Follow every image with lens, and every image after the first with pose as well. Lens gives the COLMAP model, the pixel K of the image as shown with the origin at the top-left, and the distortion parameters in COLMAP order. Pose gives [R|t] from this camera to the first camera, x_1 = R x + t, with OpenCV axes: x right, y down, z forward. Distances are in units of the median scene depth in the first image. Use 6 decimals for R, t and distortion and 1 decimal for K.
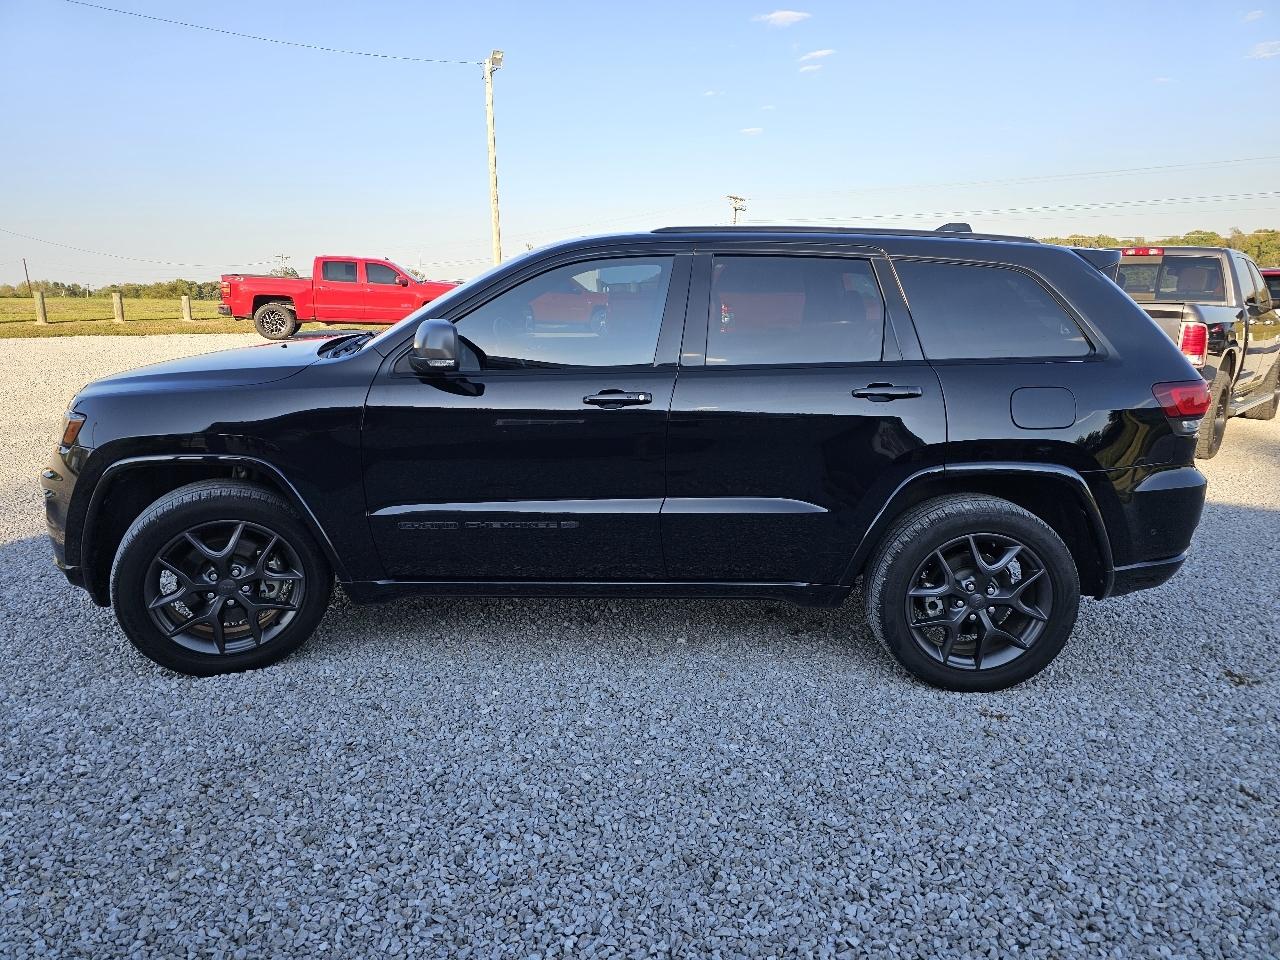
lens RADIAL K [[931.8, 0, 640.0], [0, 931.8, 480.0], [0, 0, 1]] dist [-0.003125, -0.002656]
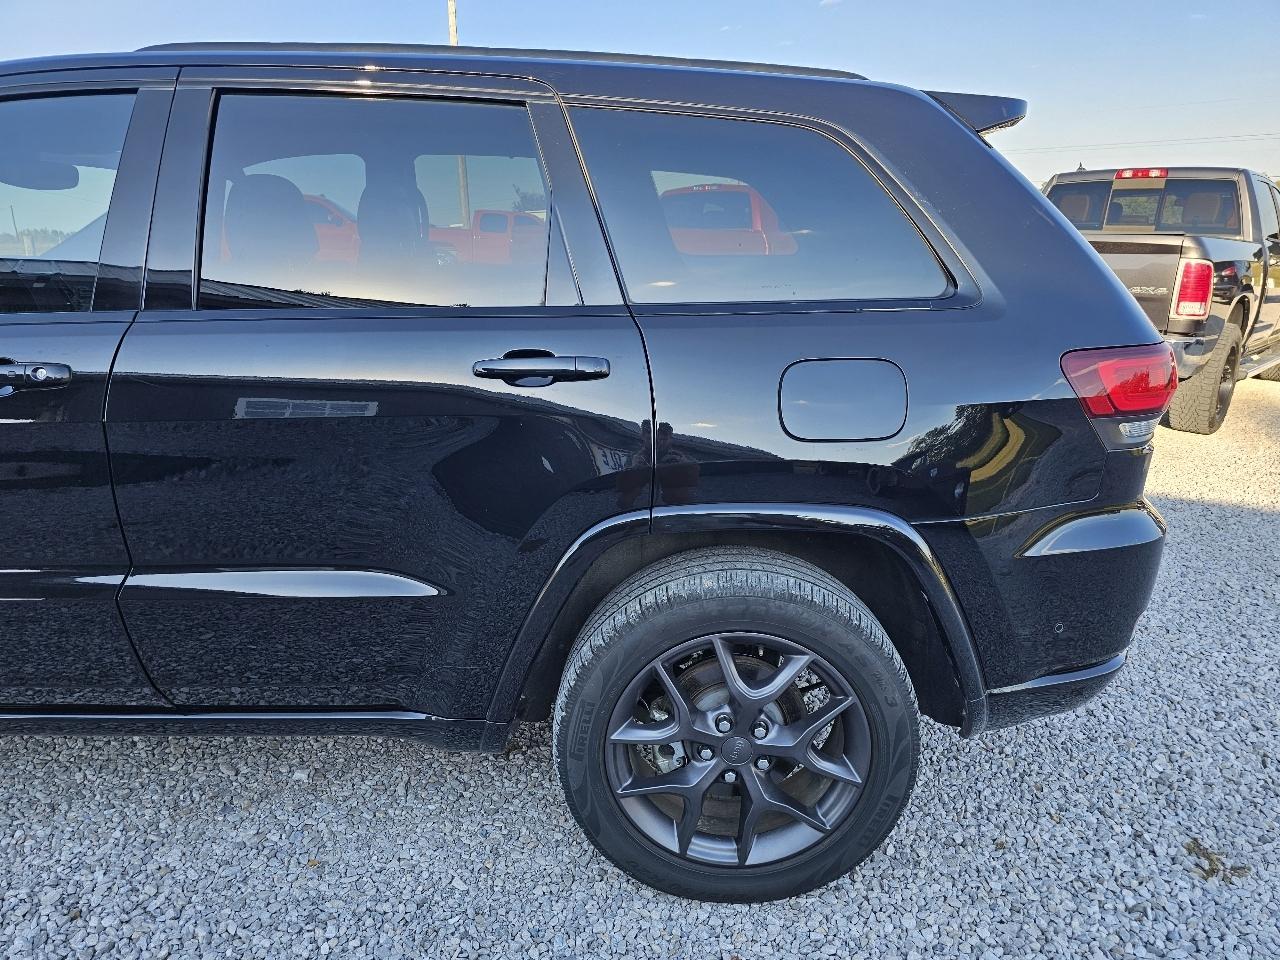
lens RADIAL K [[962.0, 0, 641.0], [0, 962.0, 514.2], [0, 0, 1]] dist [0.004787, -0.012048]
pose [[0.999981, -0.002145, 0.005760, 0.293477], [0.001682, 0.996854, 0.079240, -0.051825], [-0.005911, -0.079228, 0.996839, 0.431577]]
